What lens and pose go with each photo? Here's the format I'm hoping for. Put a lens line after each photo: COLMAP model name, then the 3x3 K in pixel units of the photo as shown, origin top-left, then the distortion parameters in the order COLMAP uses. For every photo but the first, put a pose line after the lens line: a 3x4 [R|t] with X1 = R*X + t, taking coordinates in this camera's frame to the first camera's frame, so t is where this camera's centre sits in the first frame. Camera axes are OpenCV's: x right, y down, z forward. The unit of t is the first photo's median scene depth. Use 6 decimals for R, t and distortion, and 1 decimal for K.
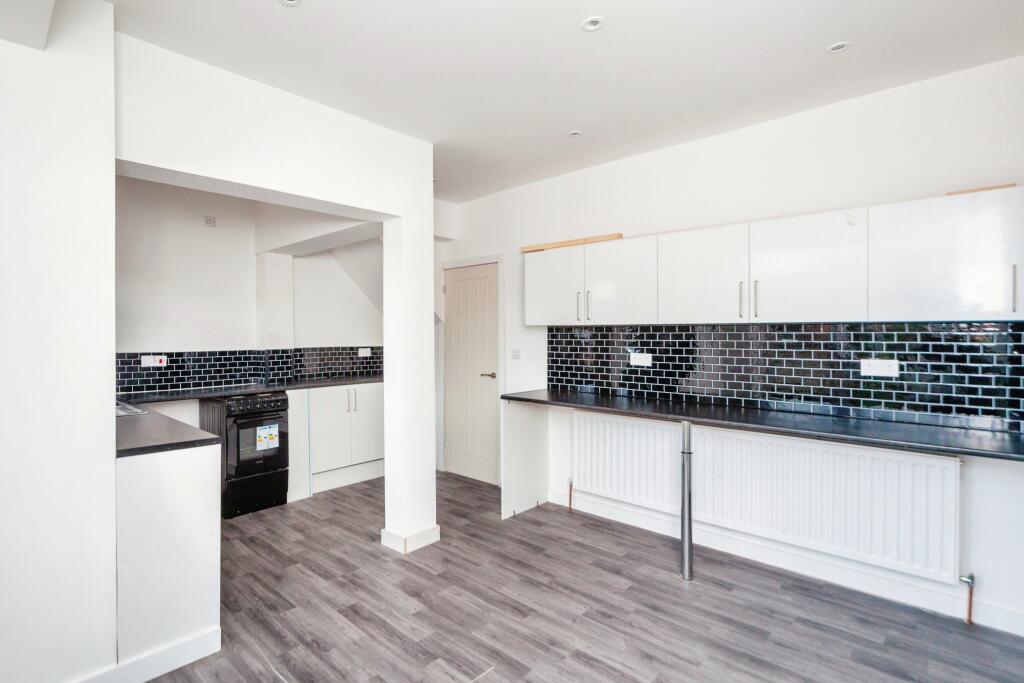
lens RADIAL K [[471.9, 0, 512.8], [0, 471.9, 338.6], [0, 0, 1]] dist [0.010023, 0.000122]
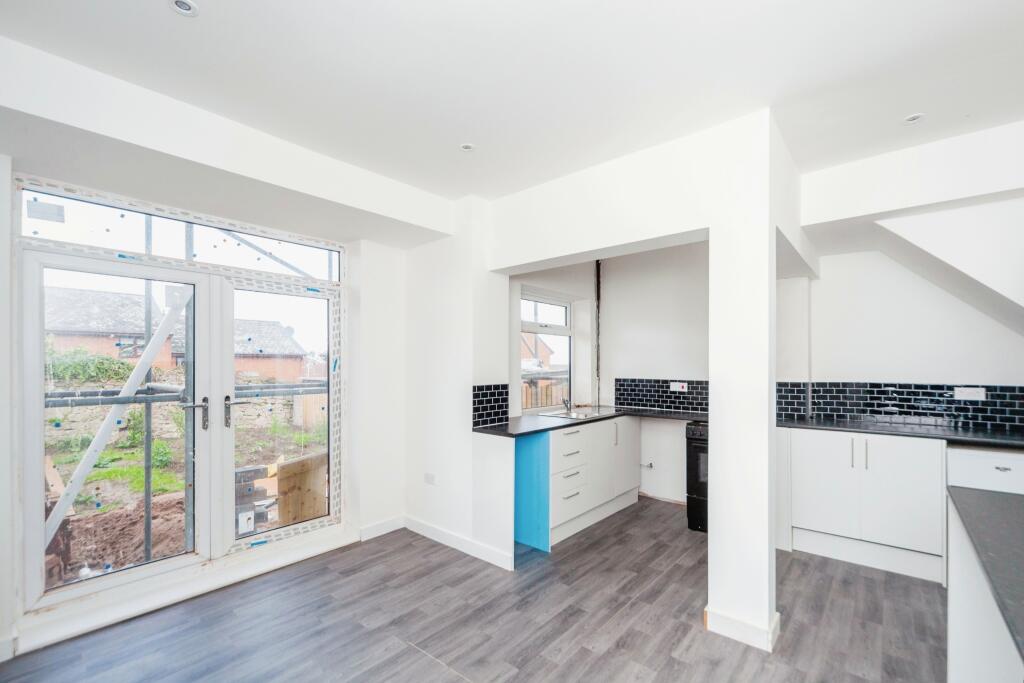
lens RADIAL K [[471.9, 0, 503.7], [0, 471.9, 363.0], [0, 0, 1]] dist [0.010023, 0.000122]
pose [[0.017271, -0.000581, -0.999851, 0.620155], [-0.009143, 0.999958, -0.000739, -0.013256], [0.999809, 0.009155, 0.017265, 0.635327]]
